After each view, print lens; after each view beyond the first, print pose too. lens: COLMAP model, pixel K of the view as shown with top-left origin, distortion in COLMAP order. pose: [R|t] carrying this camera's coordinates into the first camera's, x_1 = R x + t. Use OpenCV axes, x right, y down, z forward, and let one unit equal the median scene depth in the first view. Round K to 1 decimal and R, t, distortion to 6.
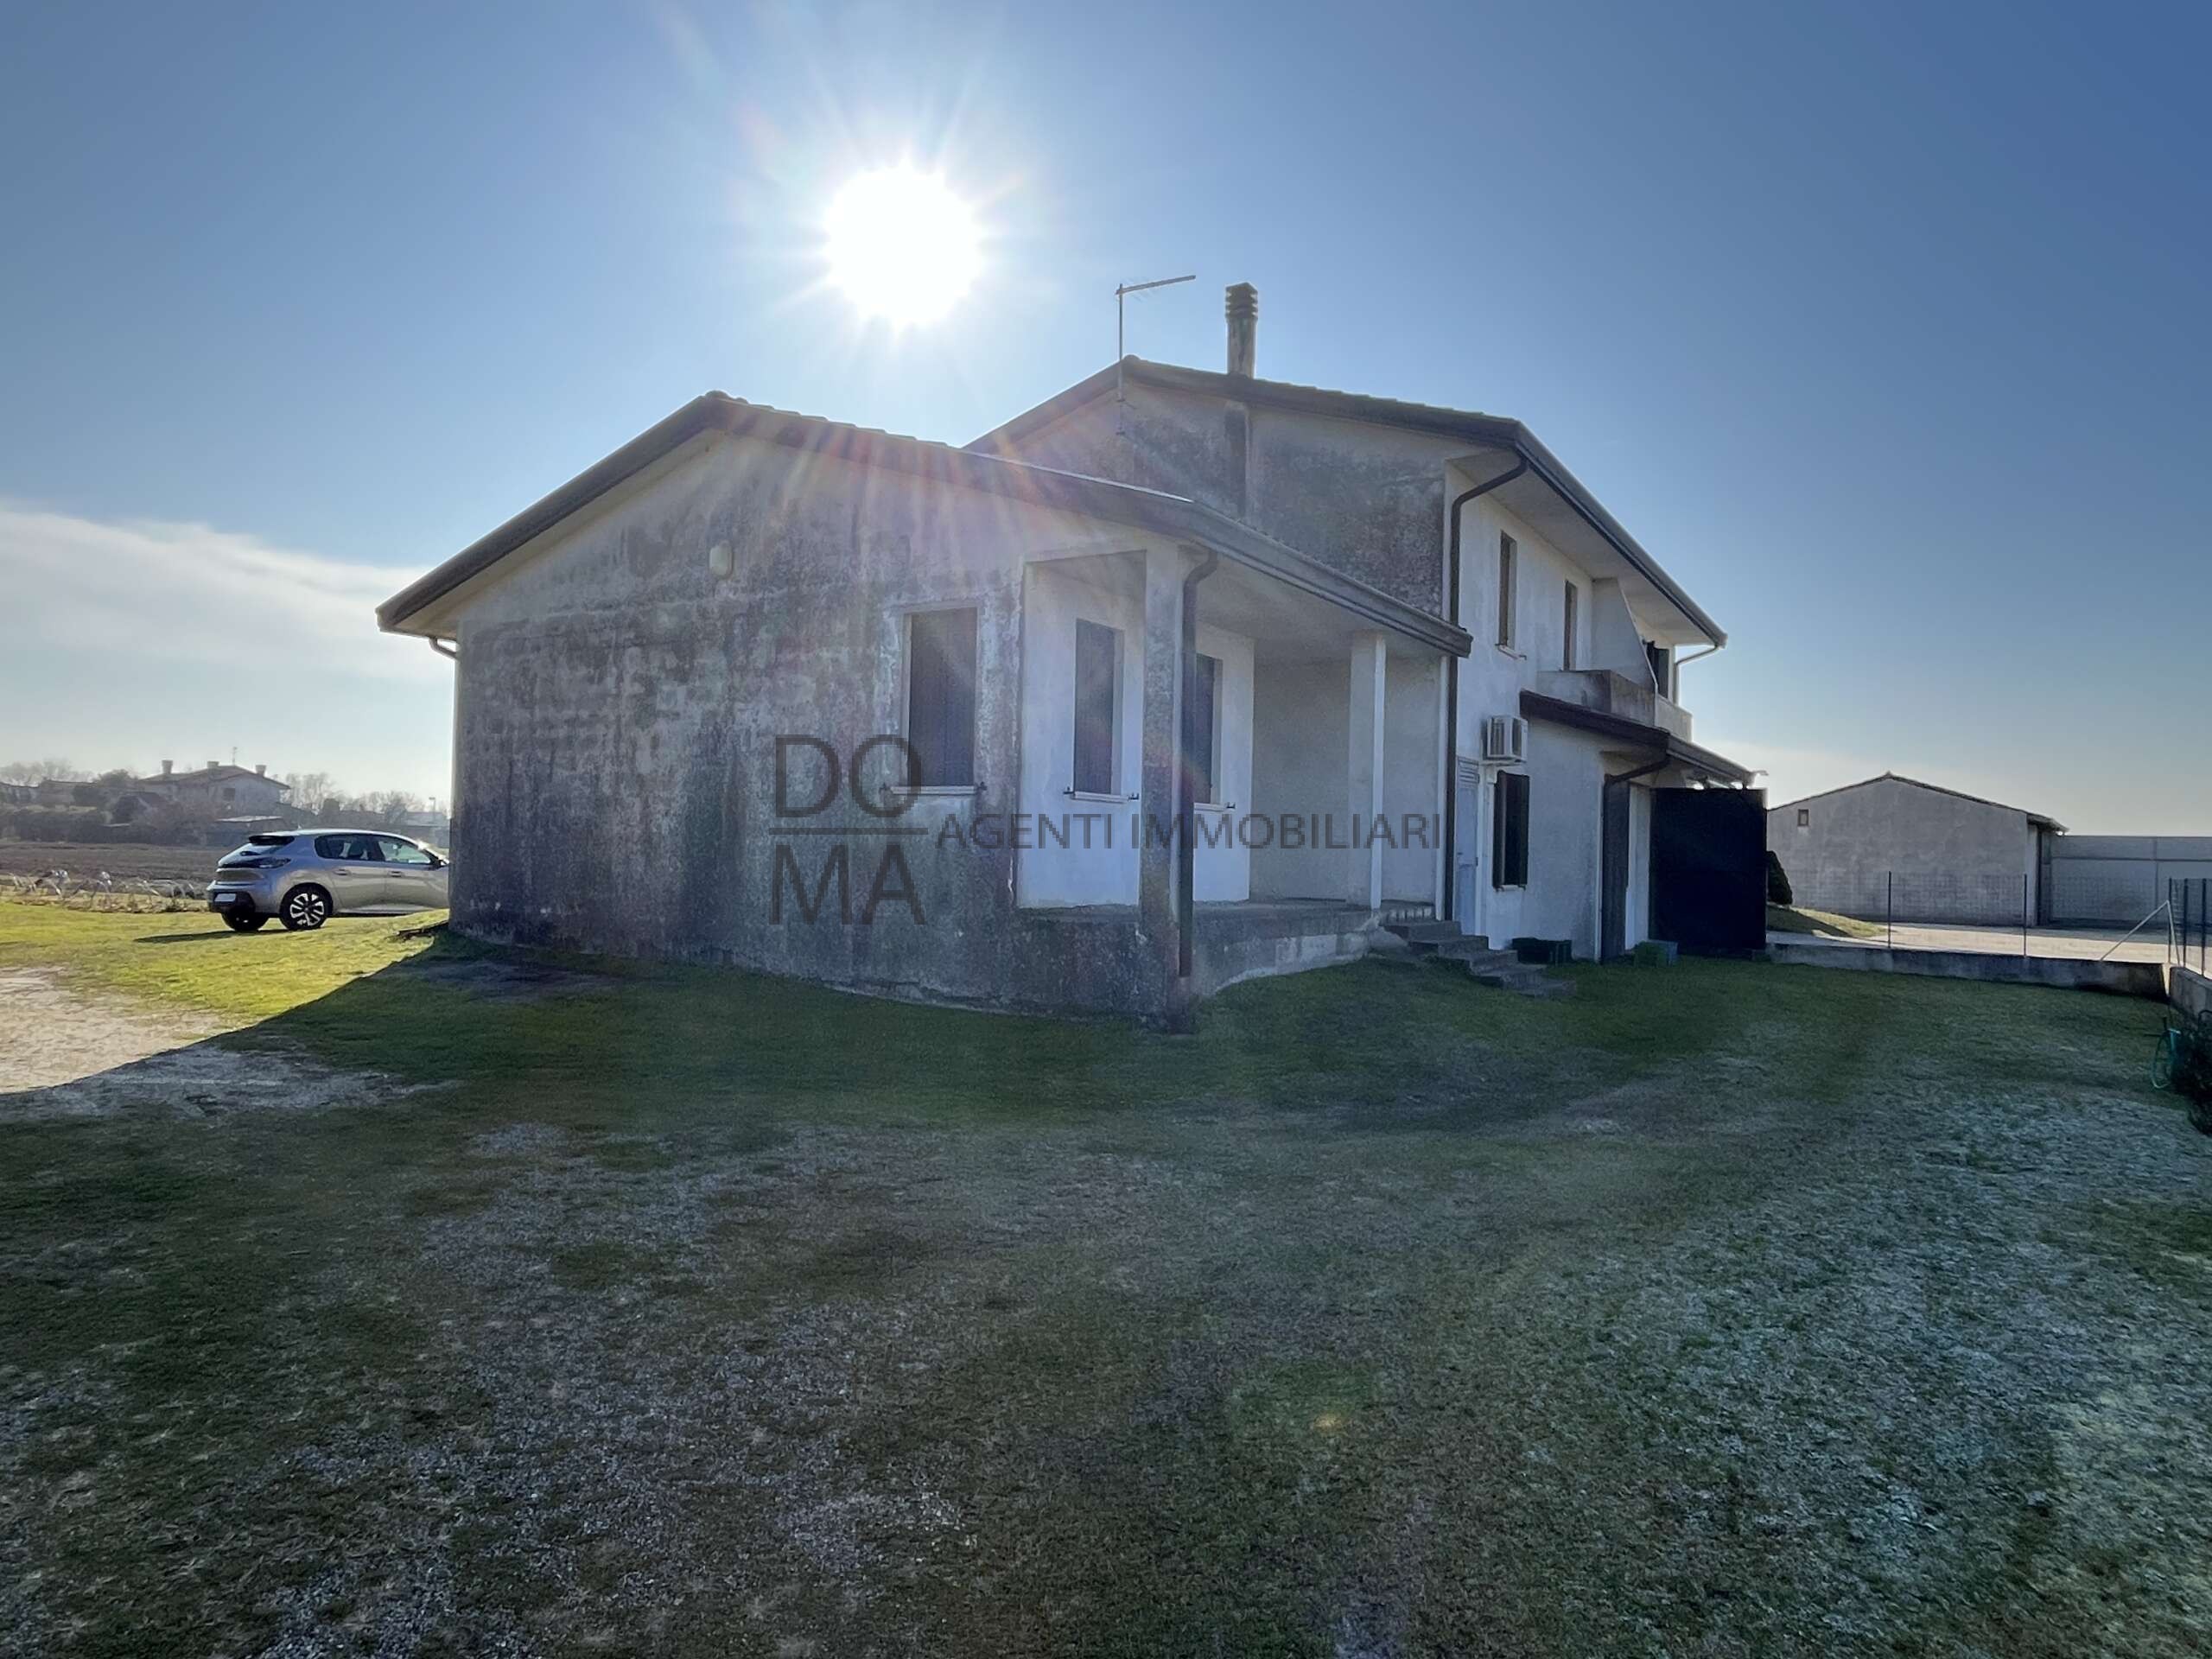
lens RADIAL K [[1360.2, 0, 1097.7], [0, 1360.2, 829.0], [0, 0, 1]] dist [-0.001560, 0.000918]
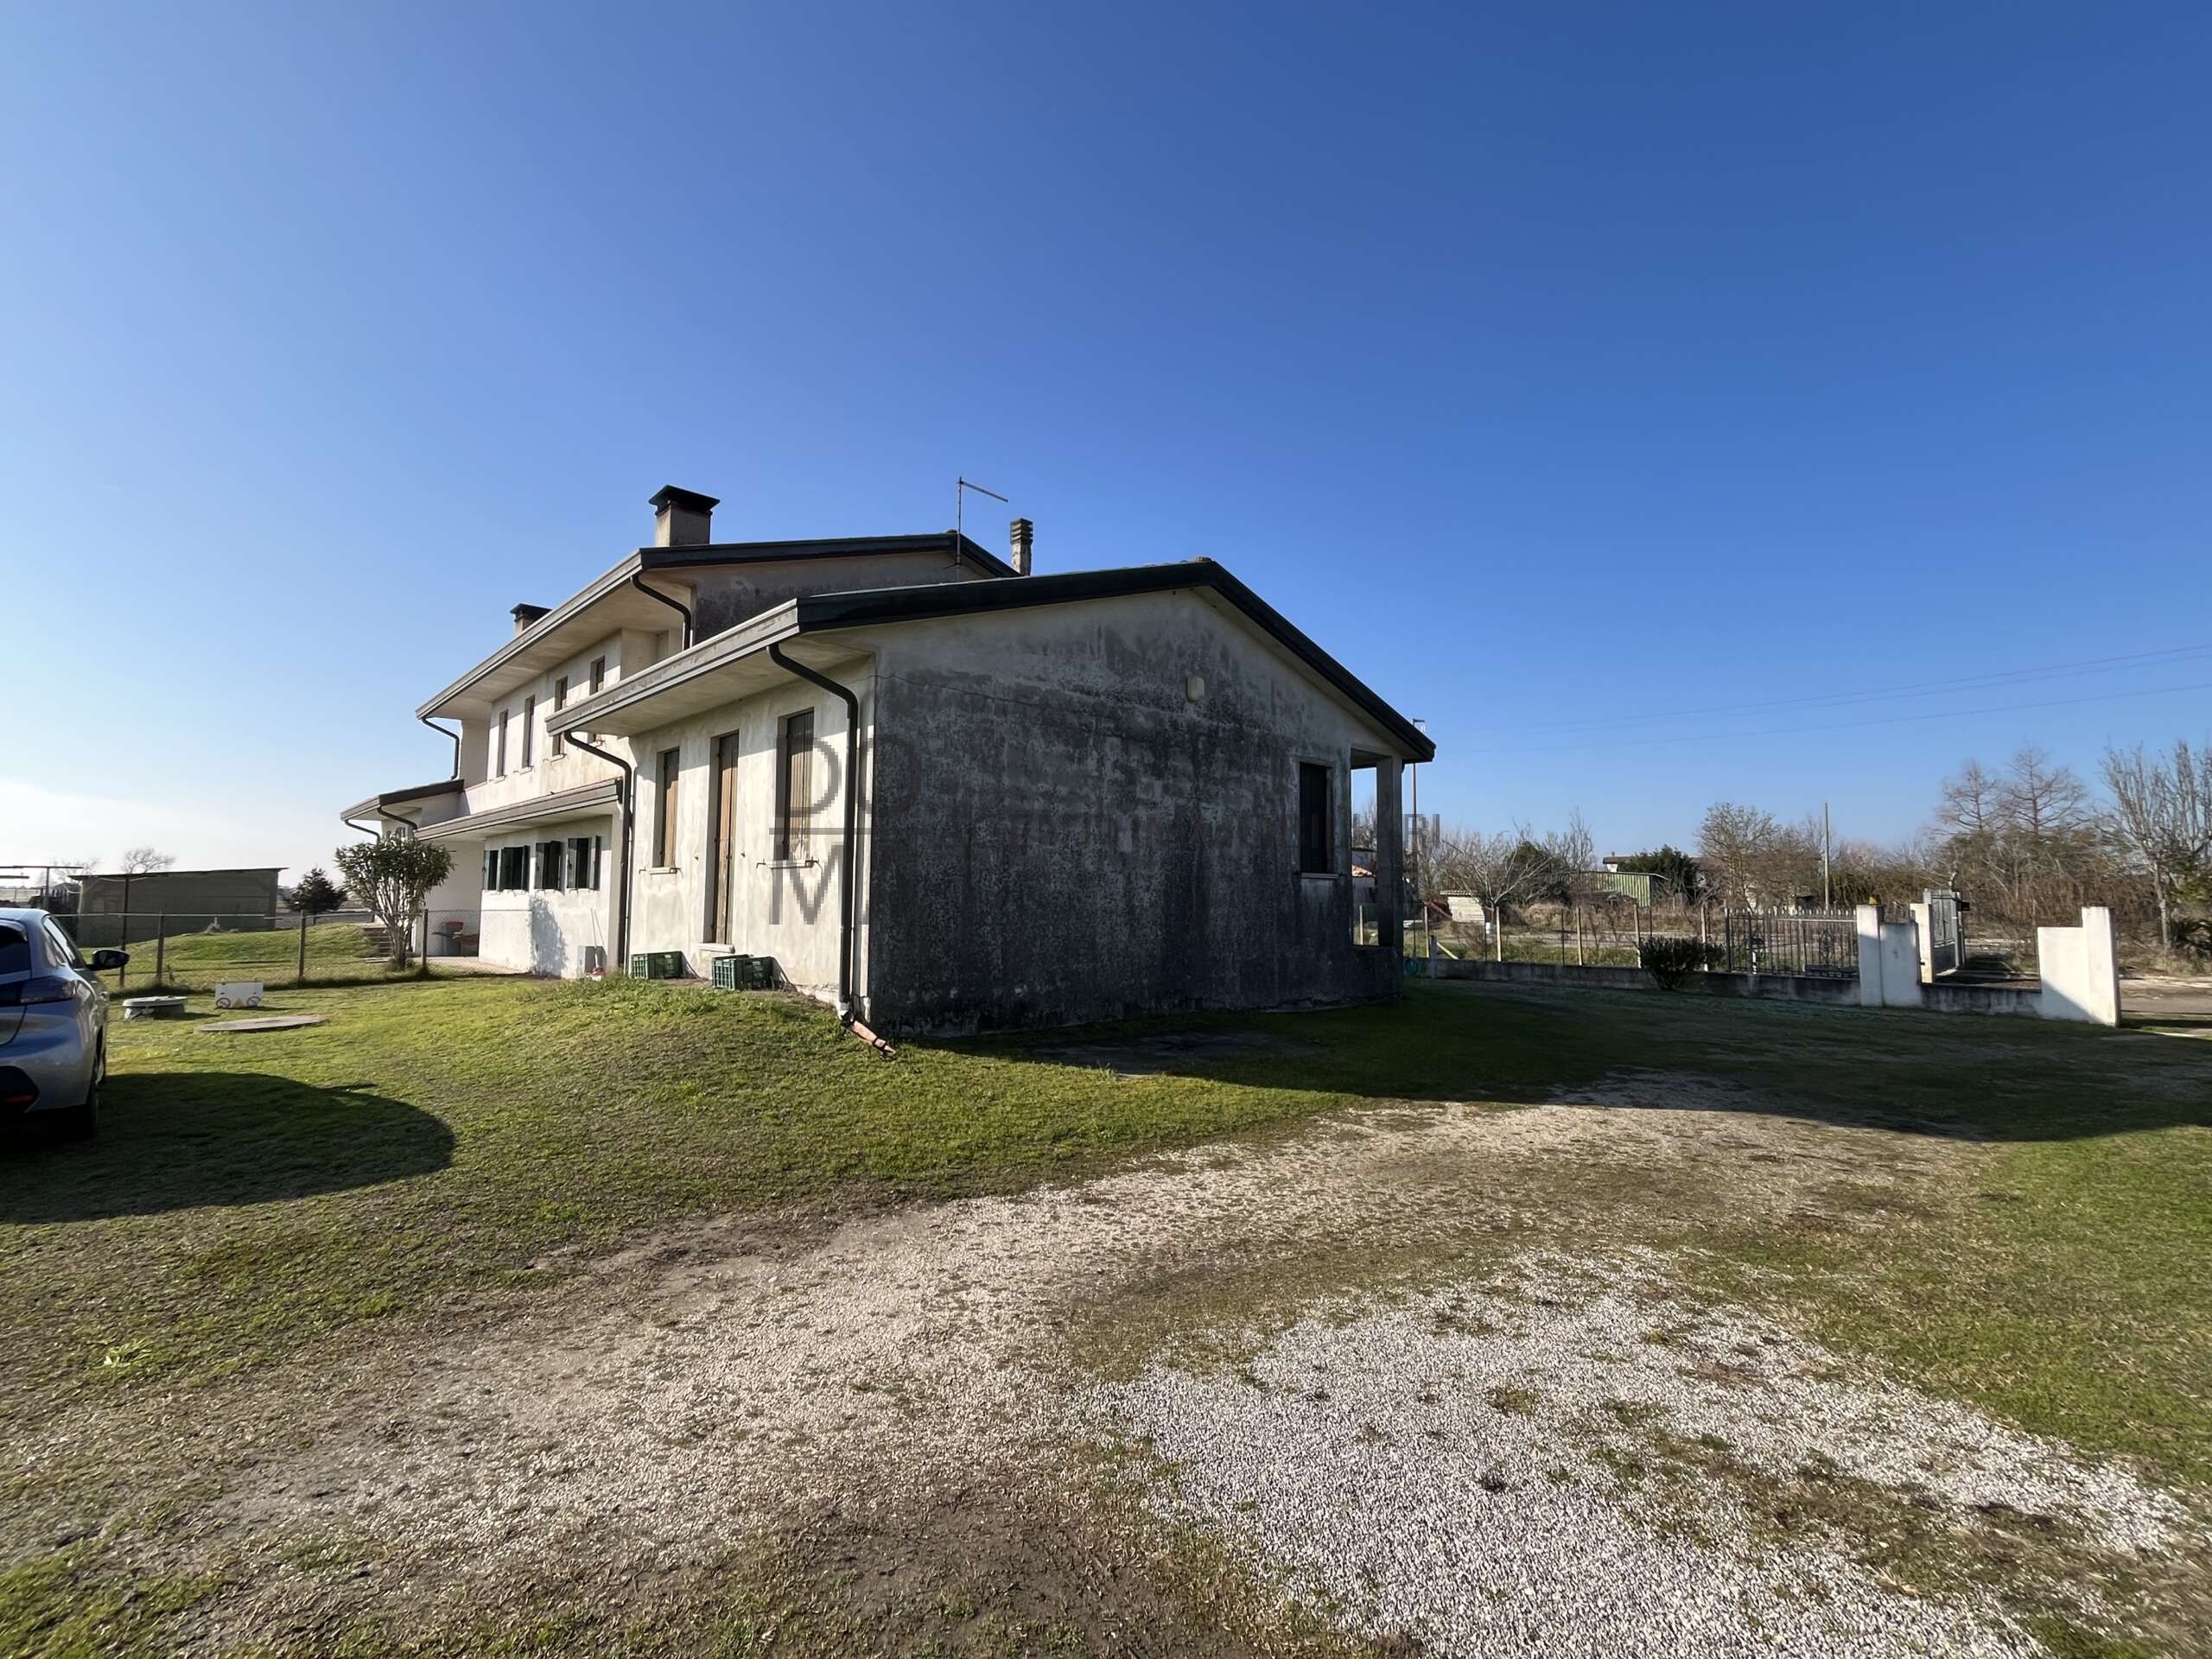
lens RADIAL K [[985.4, 0, 1106.0], [0, 985.4, 829.5], [0, 0, 1]] dist [0.001467, -0.001273]
pose [[0.247800, 0.042016, 0.967900, -1.113956], [-0.020921, 0.999058, -0.038013, -0.028476], [-0.968585, -0.010830, 0.248446, 0.807436]]
